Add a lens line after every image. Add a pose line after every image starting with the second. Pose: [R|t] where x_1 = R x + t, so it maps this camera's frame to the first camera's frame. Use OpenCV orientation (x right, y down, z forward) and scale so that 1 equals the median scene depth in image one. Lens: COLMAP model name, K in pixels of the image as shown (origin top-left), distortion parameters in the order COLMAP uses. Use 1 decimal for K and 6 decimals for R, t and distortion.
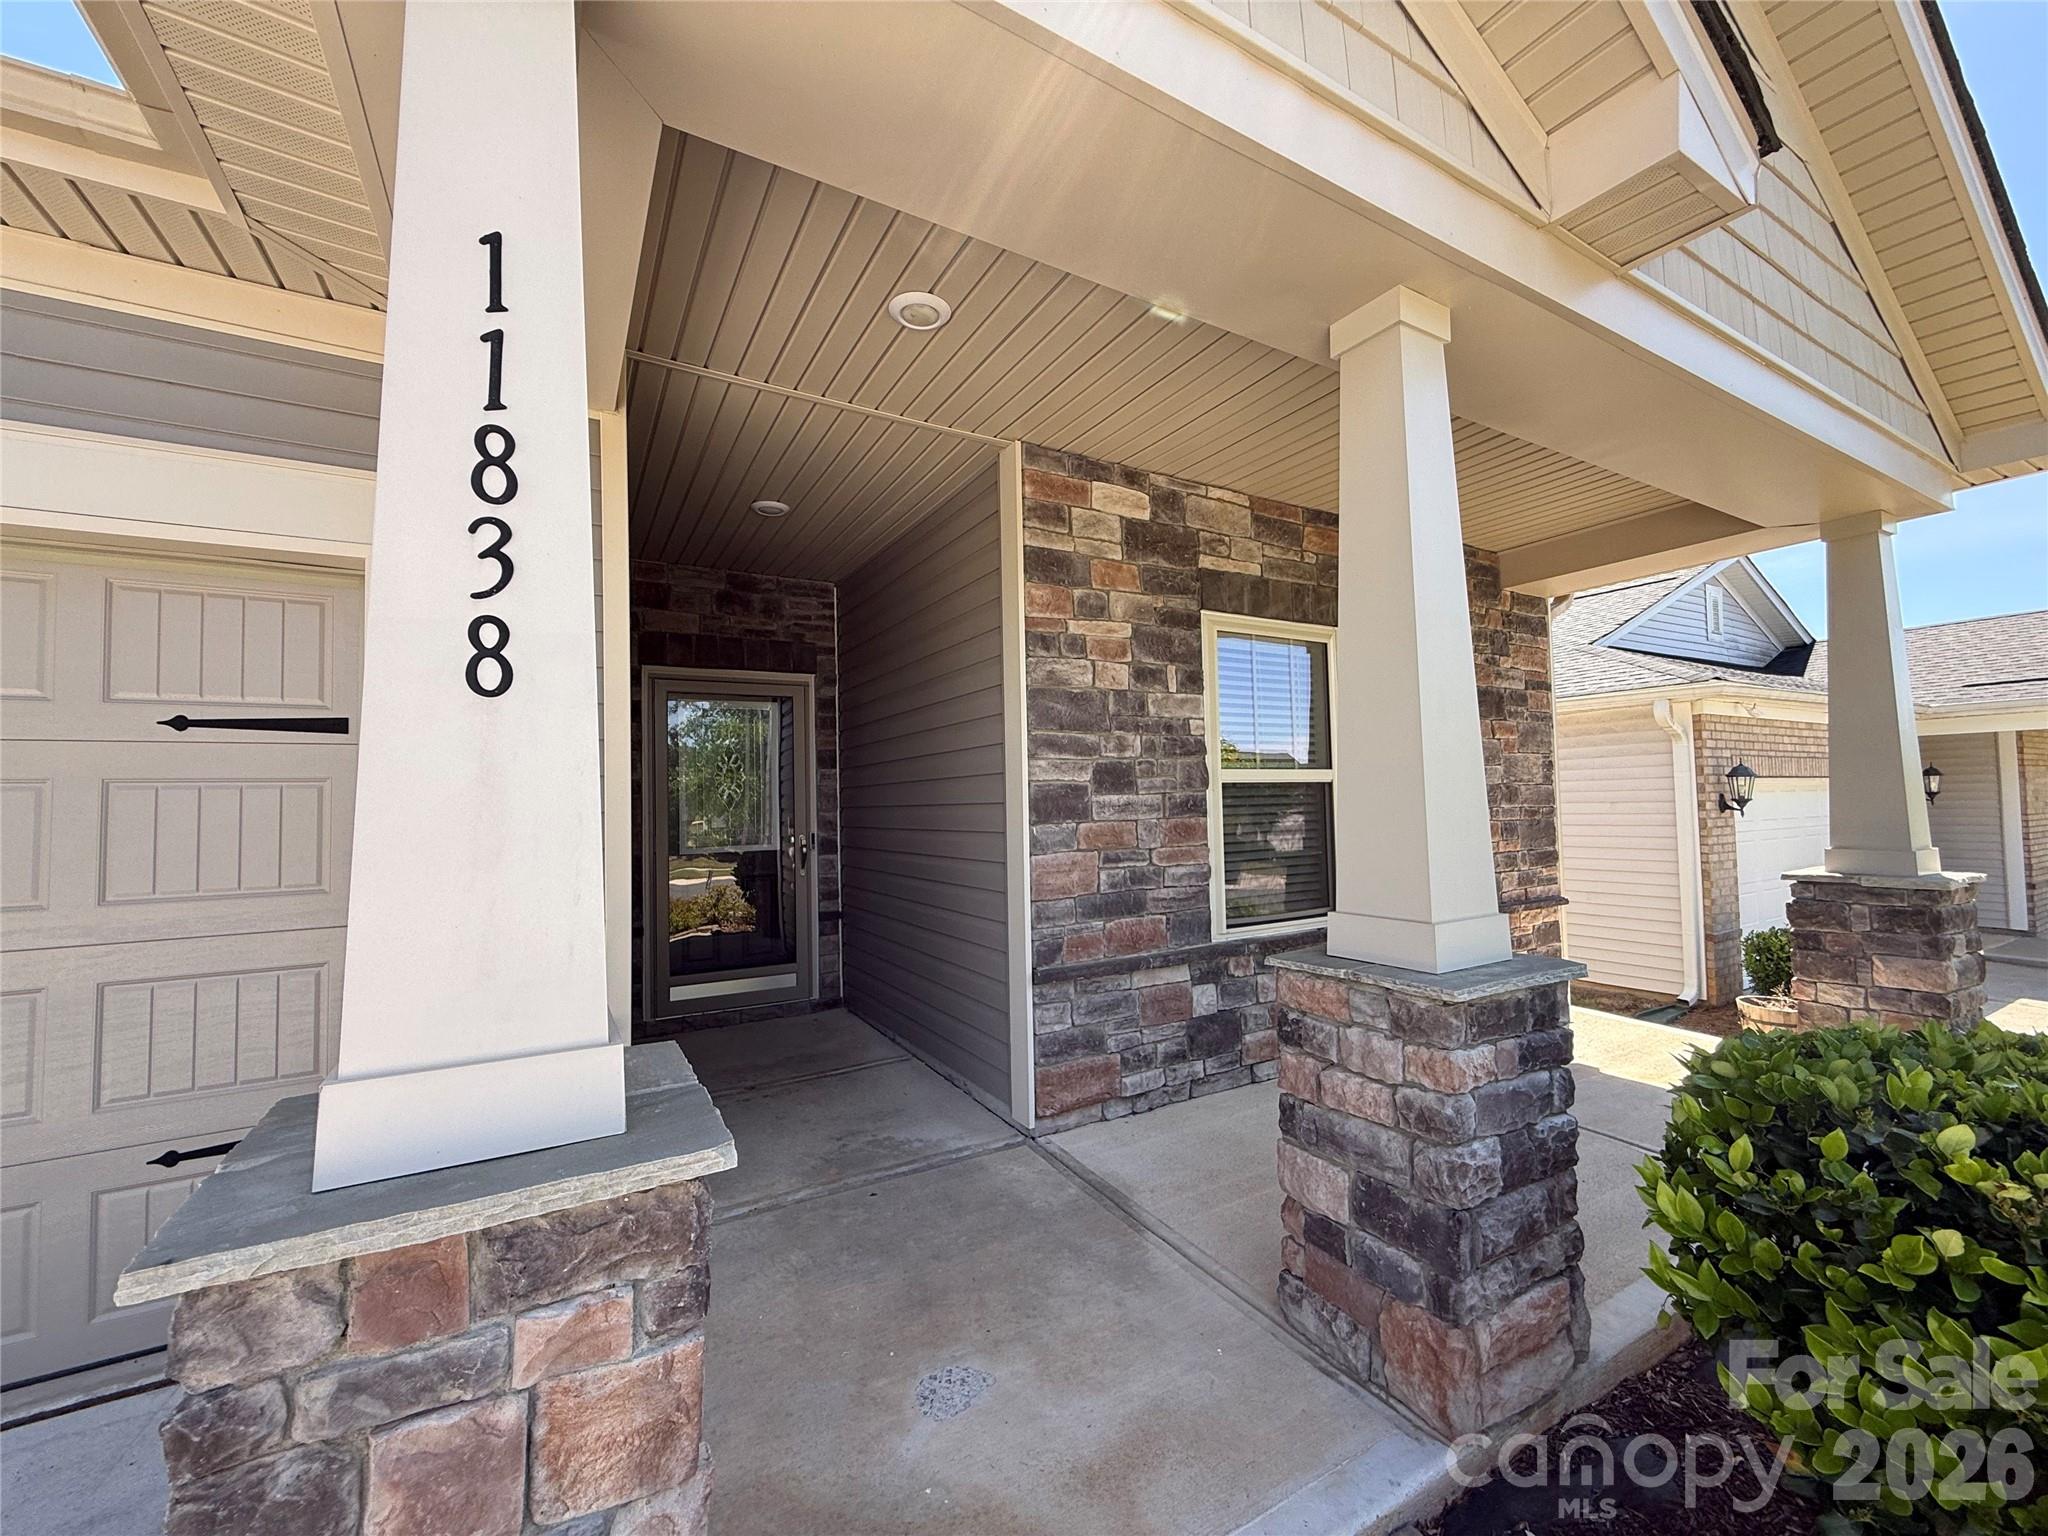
lens RADIAL K [[813.1, 0, 1018.6], [0, 813.1, 770.7], [0, 0, 1]] dist [0.001995, -0.000692]
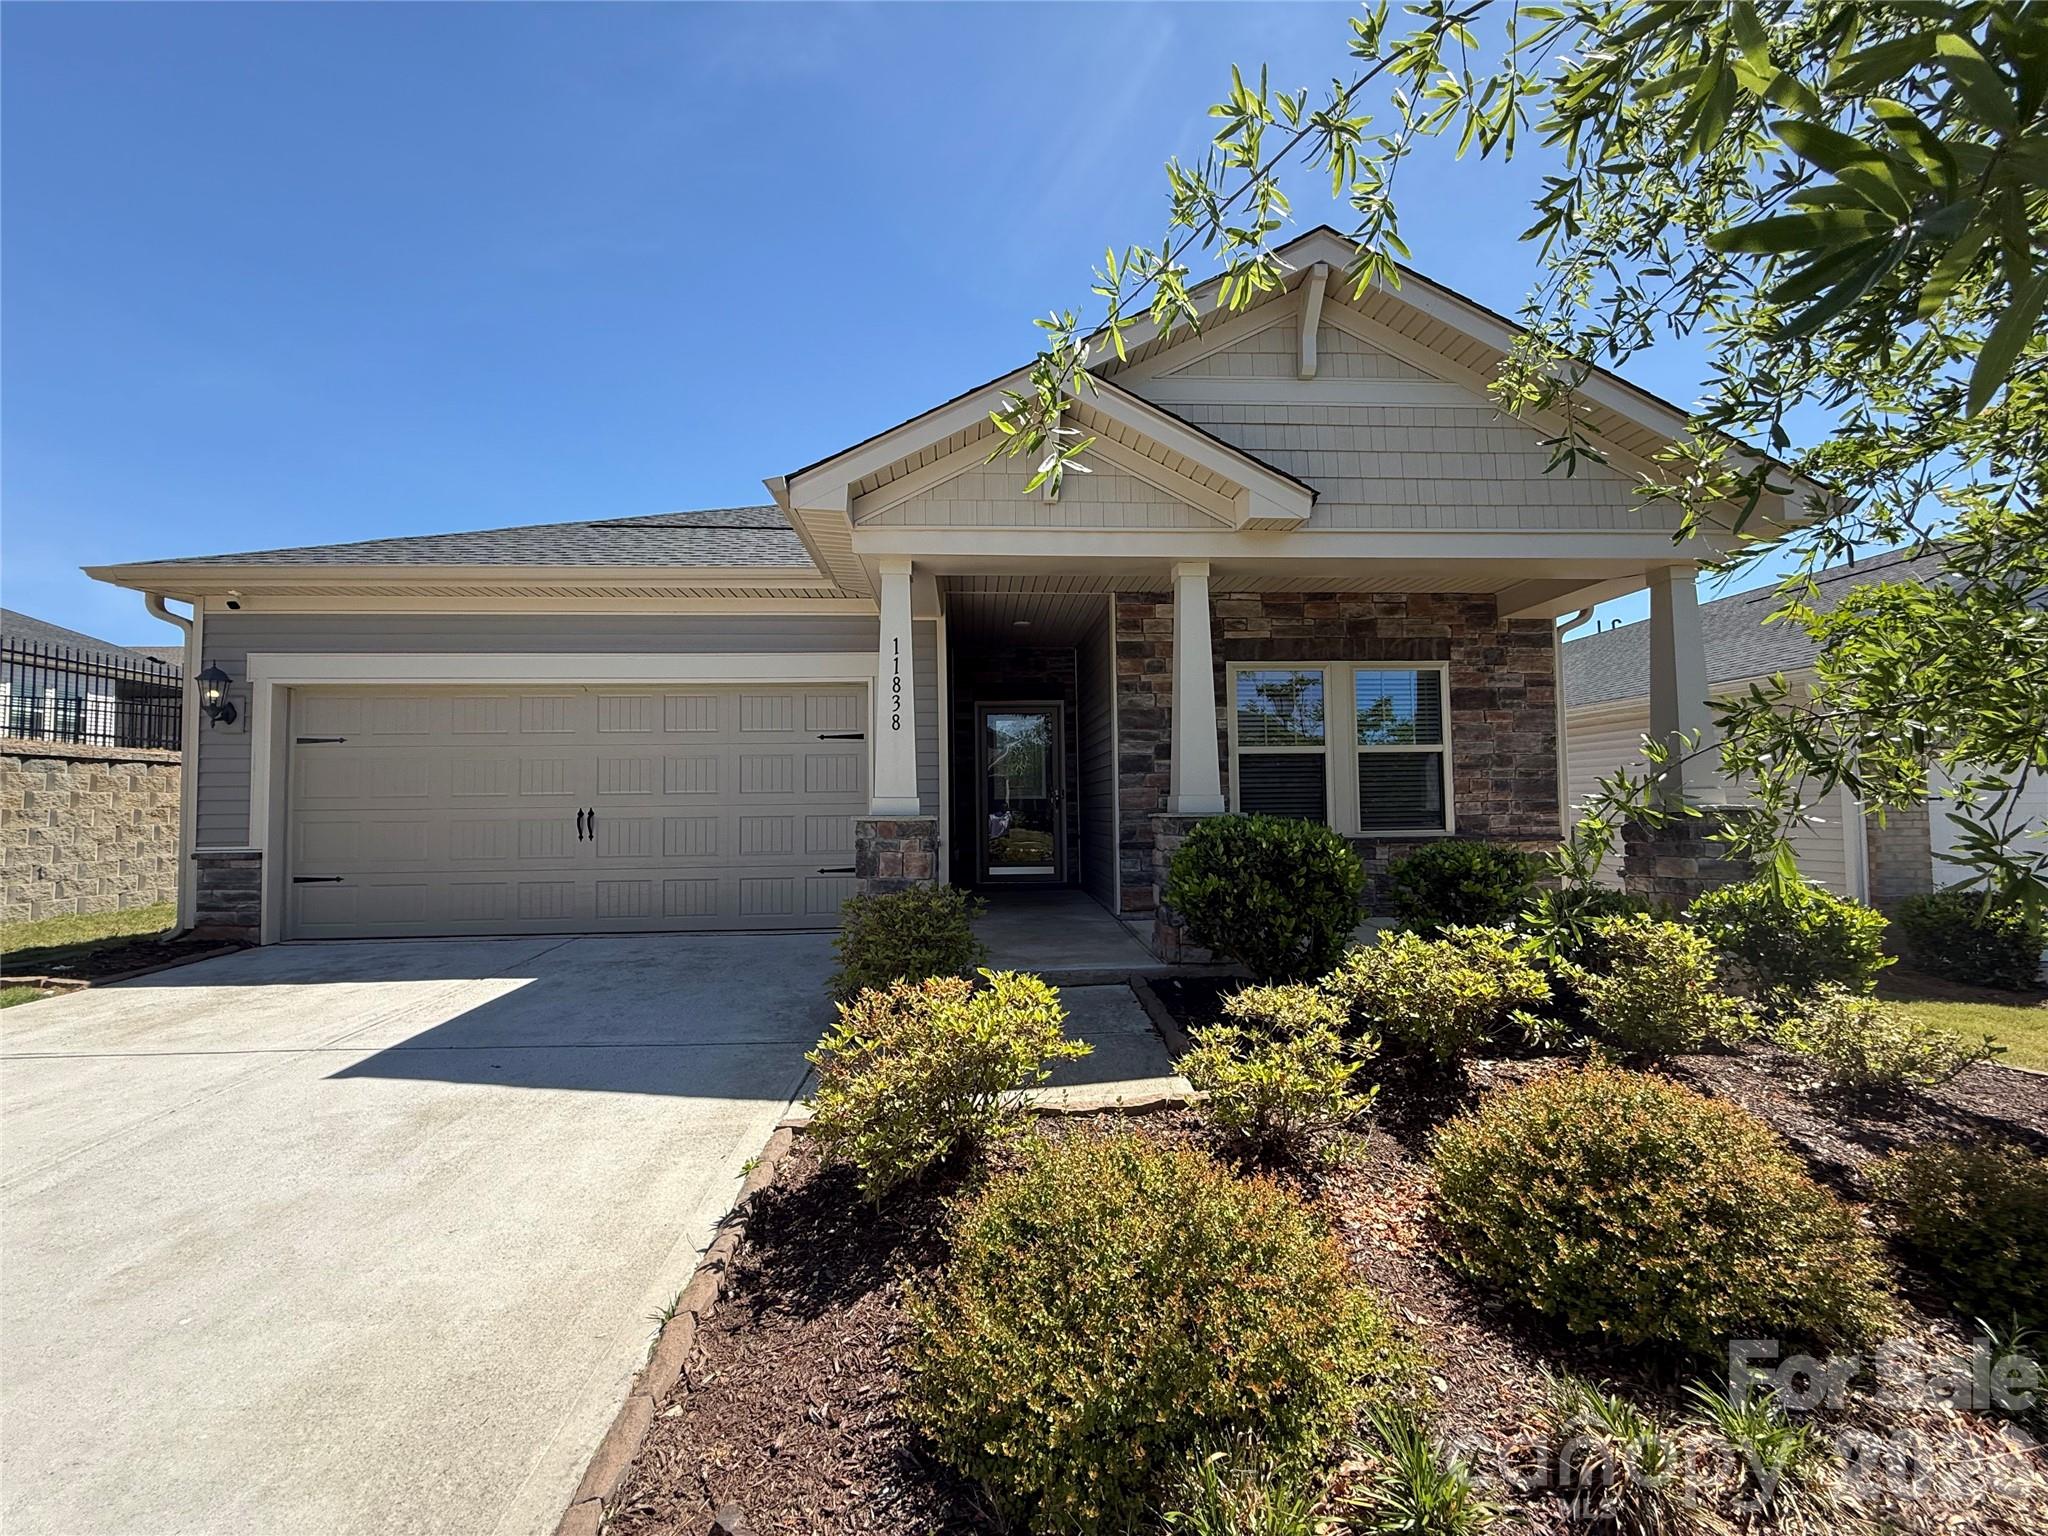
lens RADIAL K [[813.1, 0, 1022.5], [0, 813.1, 769.4], [0, 0, 1]] dist [0.001995, -0.000692]
pose [[0.896509, -0.010556, -0.442899, 0.689653], [0.011805, 0.999930, 0.000065, 0.048441], [0.442868, -0.005287, 0.896571, -0.960190]]
